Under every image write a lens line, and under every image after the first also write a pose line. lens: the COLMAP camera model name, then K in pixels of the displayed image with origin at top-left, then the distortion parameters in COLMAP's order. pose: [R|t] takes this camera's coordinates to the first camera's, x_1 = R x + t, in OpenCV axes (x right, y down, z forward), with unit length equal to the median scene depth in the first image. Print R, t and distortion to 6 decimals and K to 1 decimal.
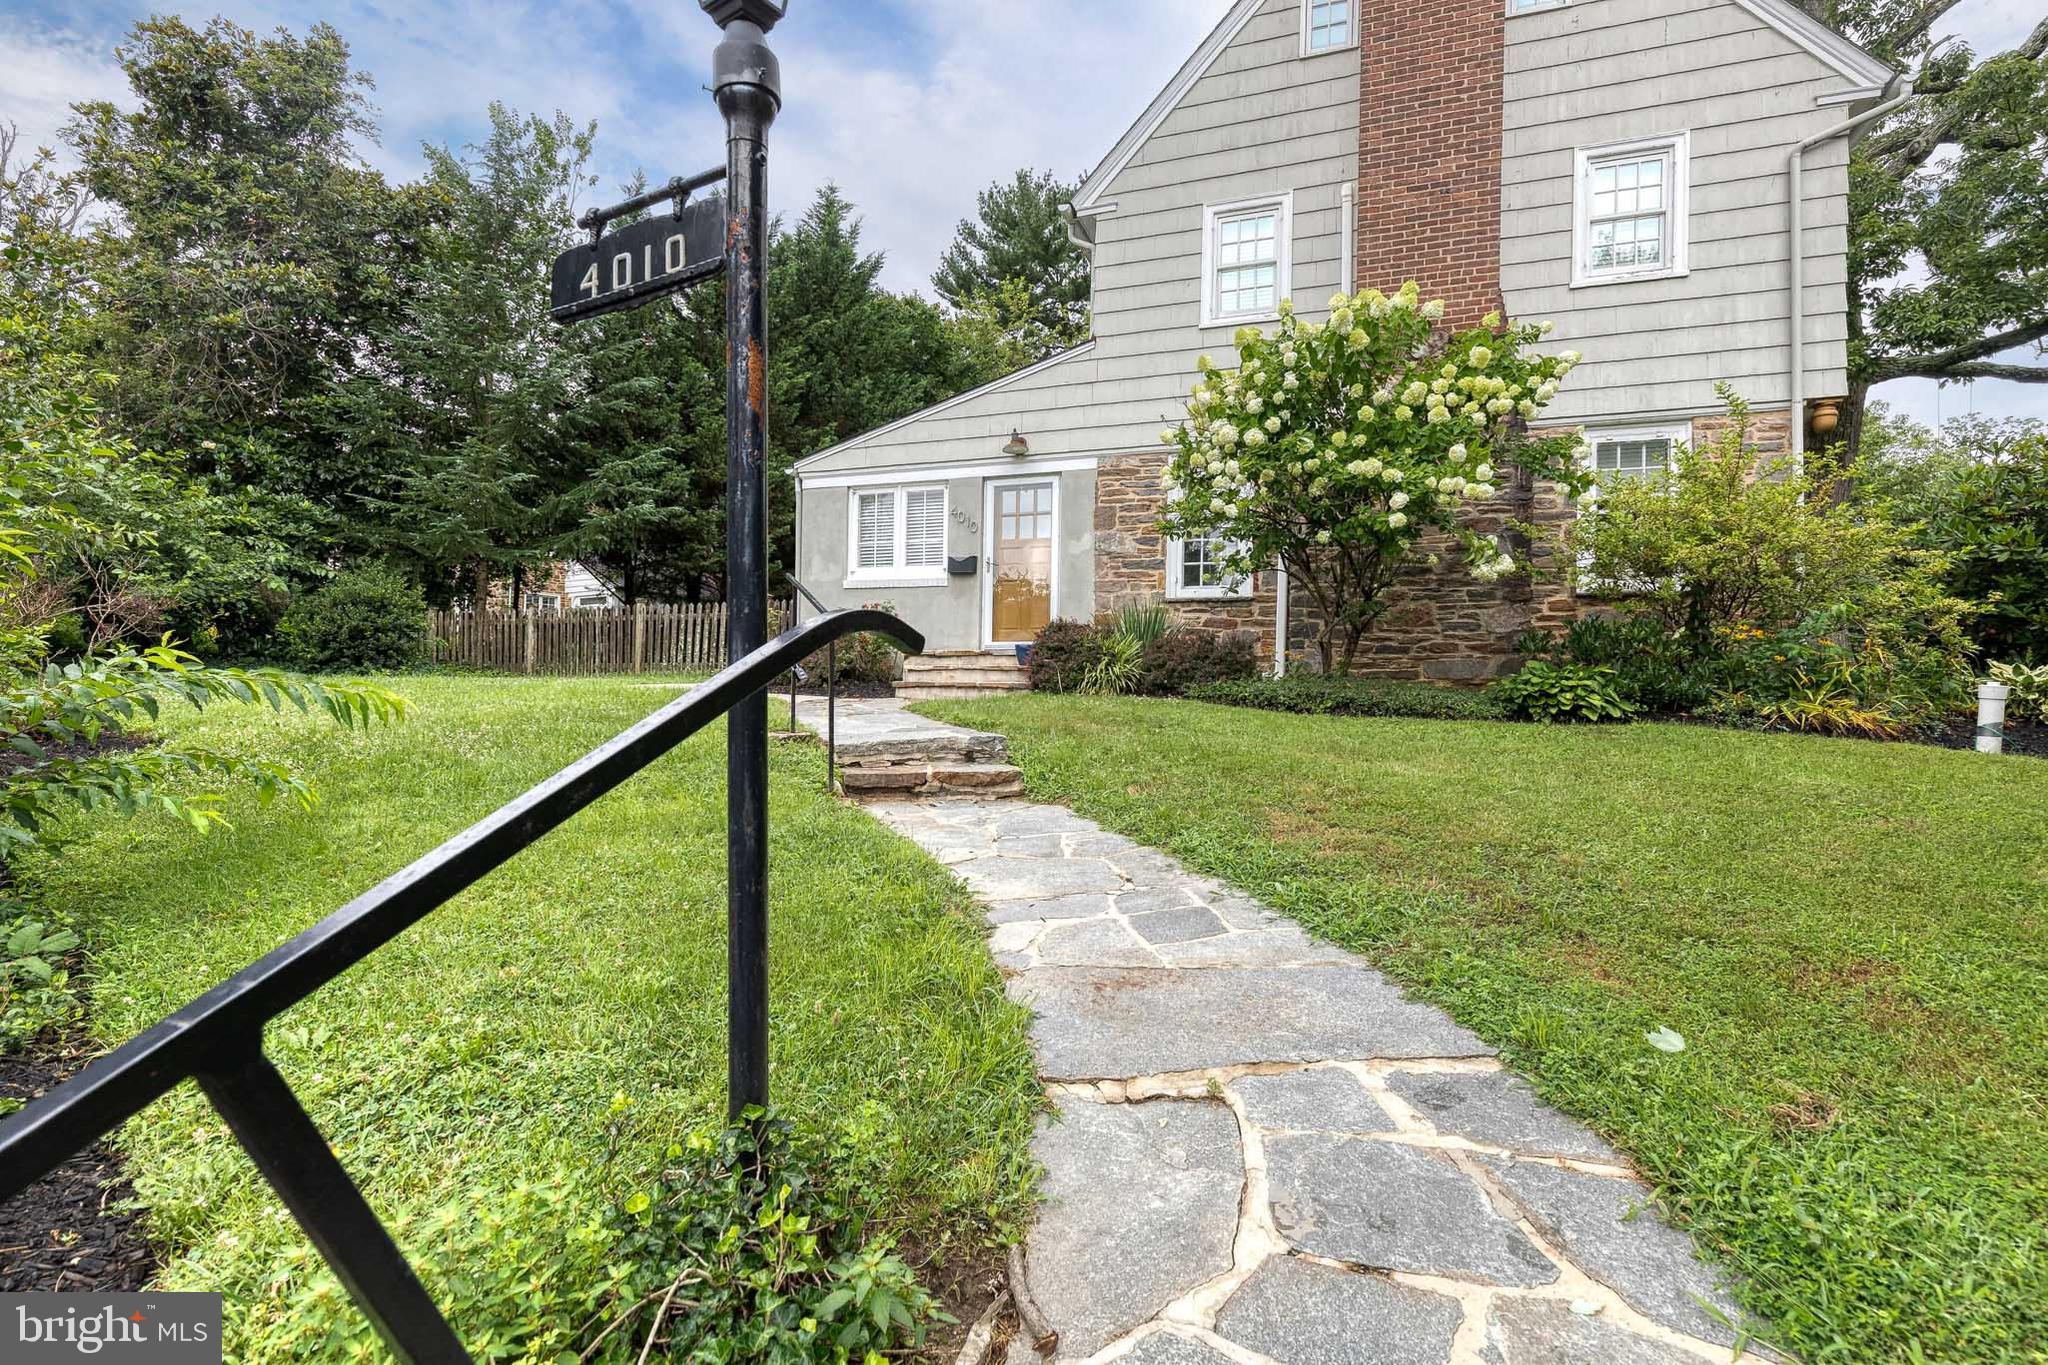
lens RADIAL K [[1031.8, 0, 1068.0], [0, 1031.8, 687.8], [0, 0, 1]] dist [0.012745, -0.000722]
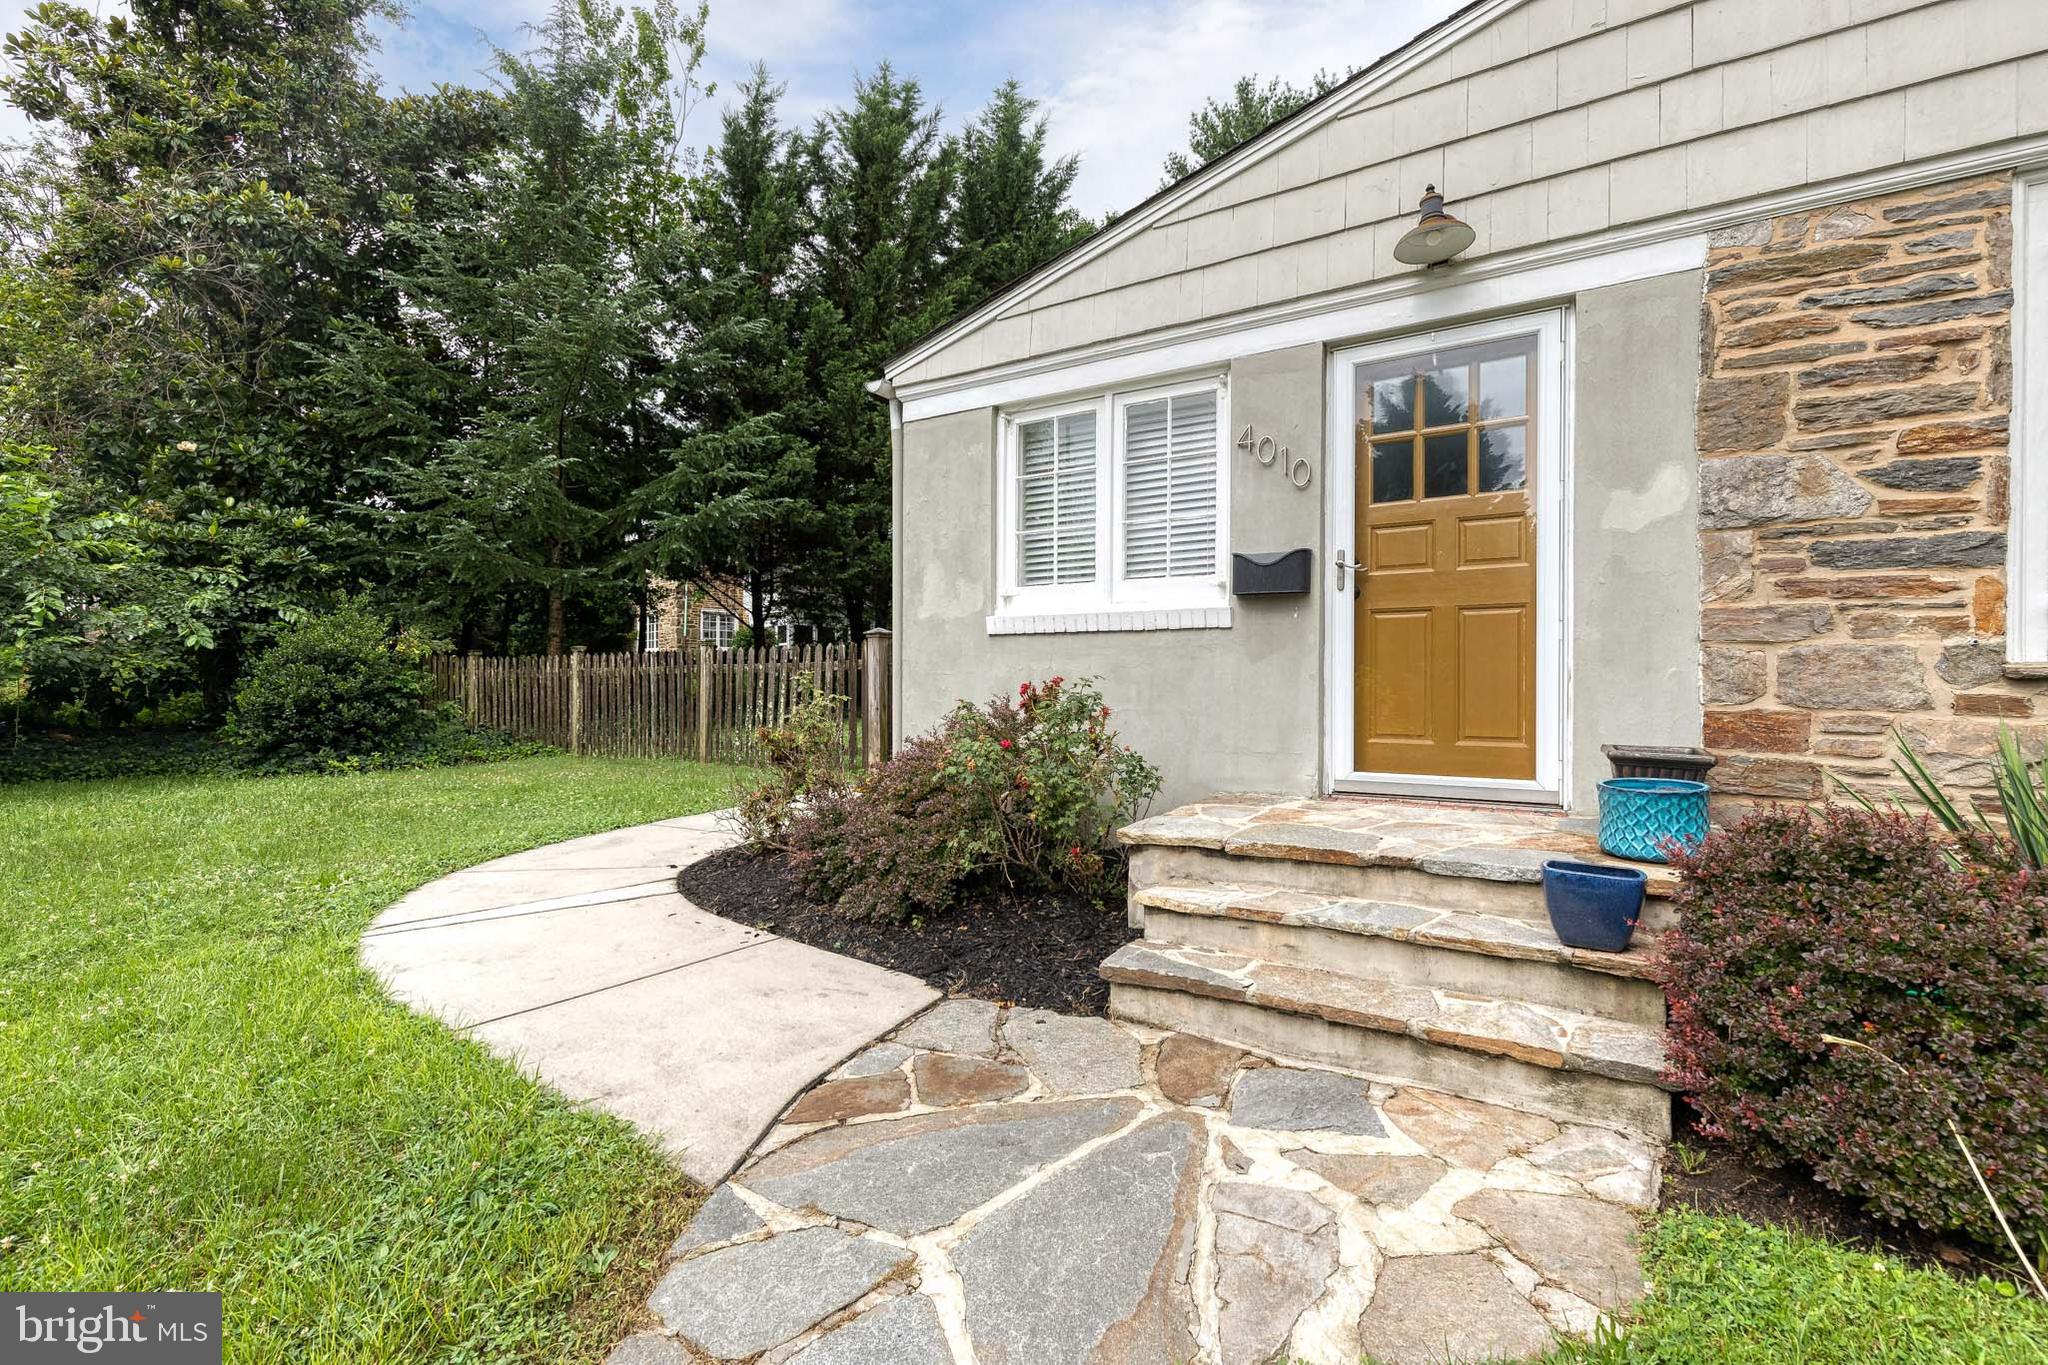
lens RADIAL K [[951.2, 0, 1027.8], [0, 951.2, 683.8], [0, 0, 1]] dist [0.000493, 0.000793]
pose [[0.971584, -0.009712, -0.236498, -0.103179], [0.012644, 0.999861, 0.010886, -0.079445], [0.236359, -0.013567, 0.971571, 0.604816]]
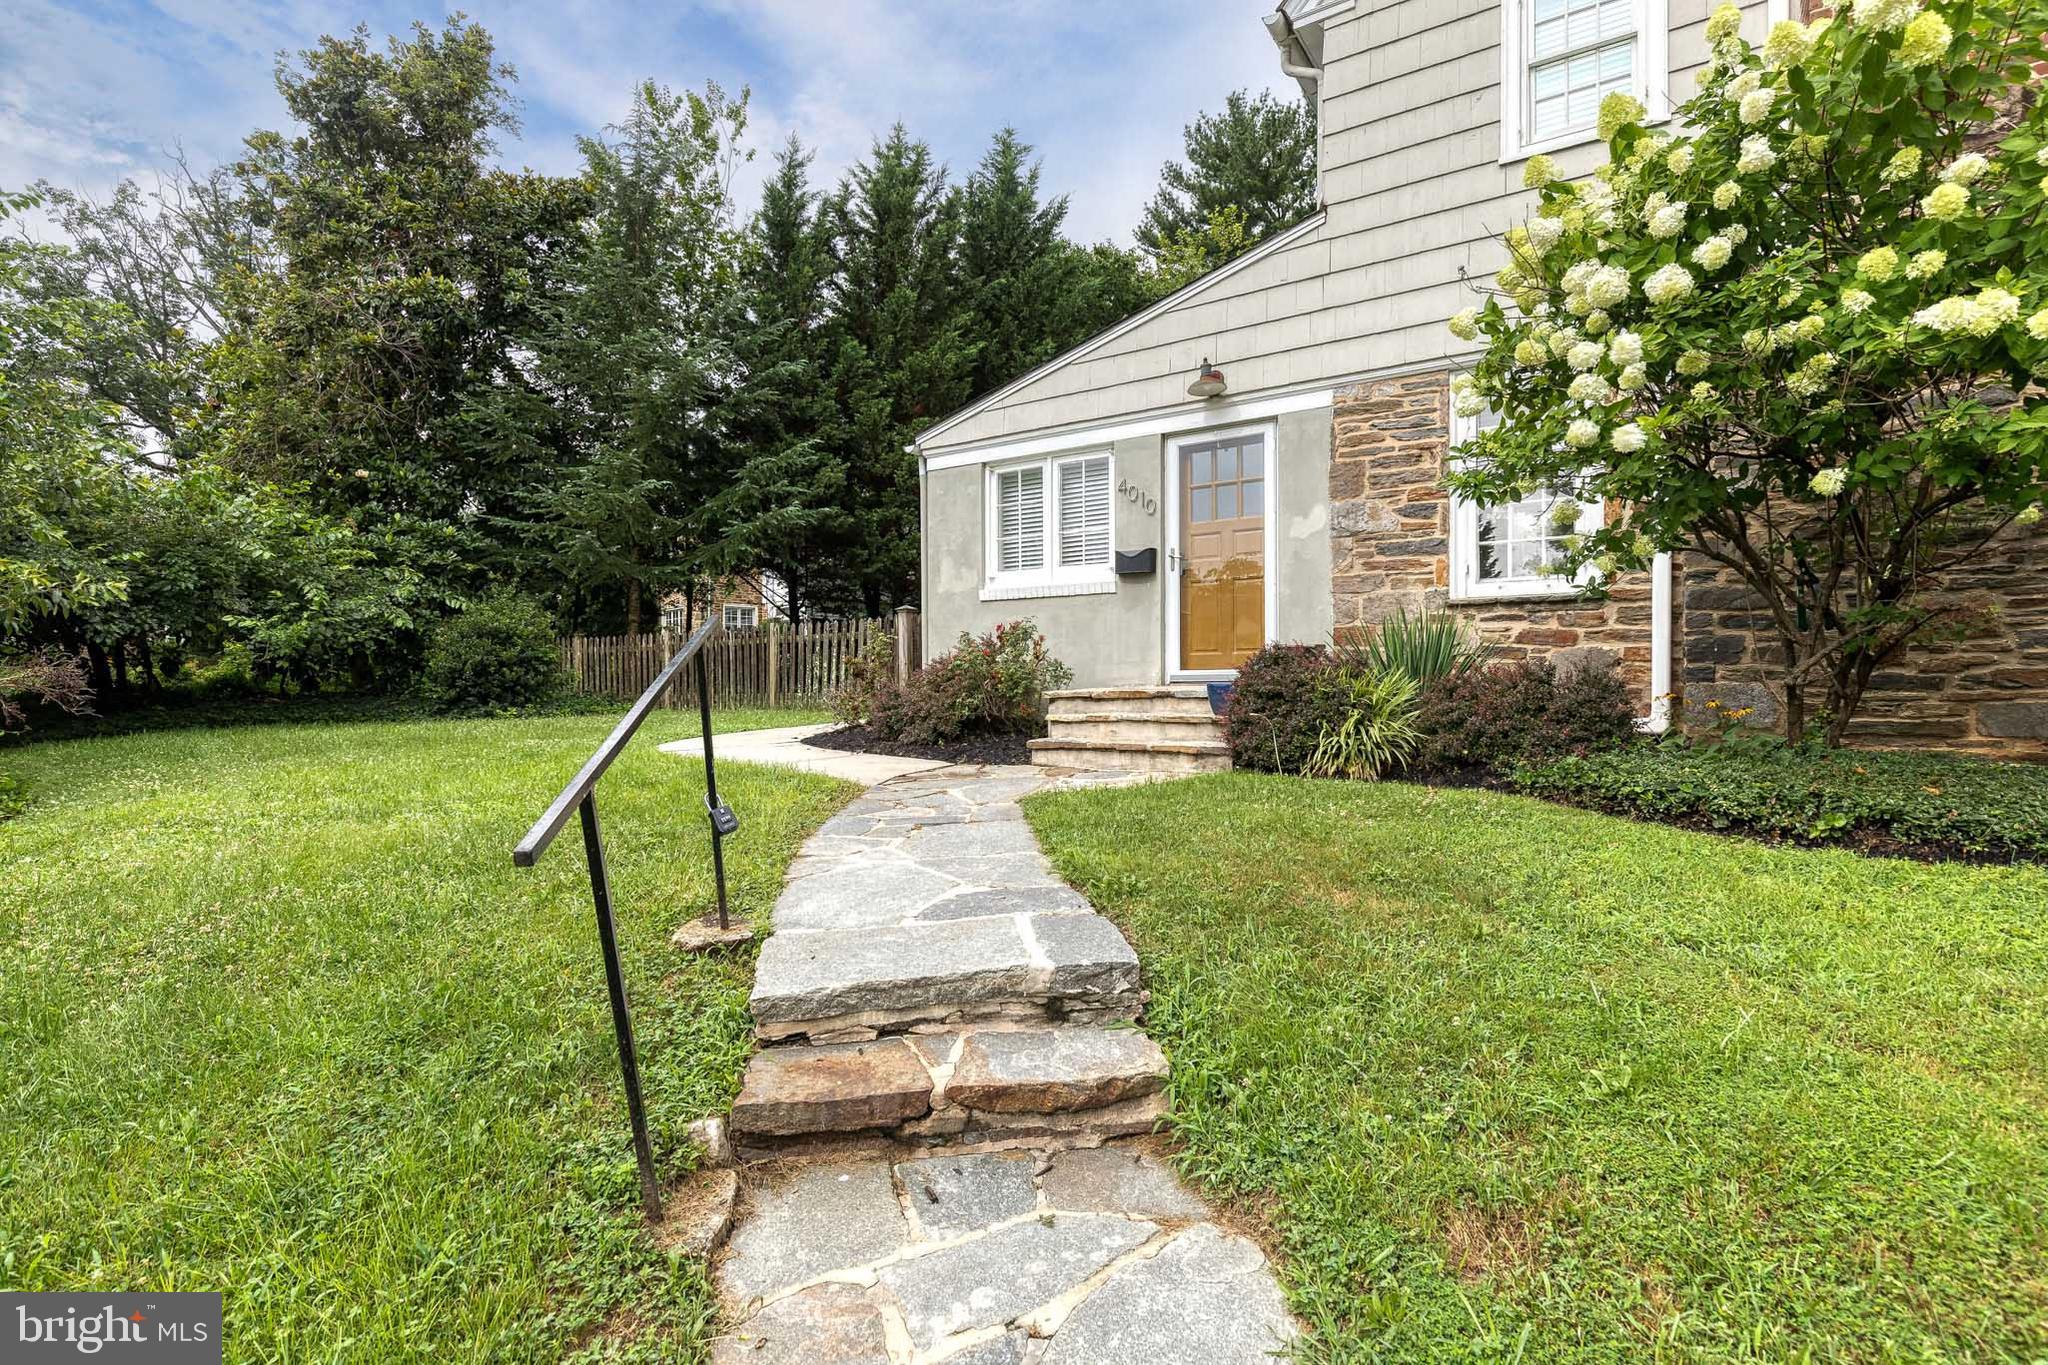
lens RADIAL K [[1054.0, 0, 1024.0], [0, 1054.0, 682.5], [0, 0, 1]] dist [0.002547, -0.000678]
pose [[0.966246, -0.020203, -0.256826, 0.006440], [0.021714, 0.999760, 0.003048, -0.039458], [0.256703, -0.008522, 0.966453, 0.277473]]
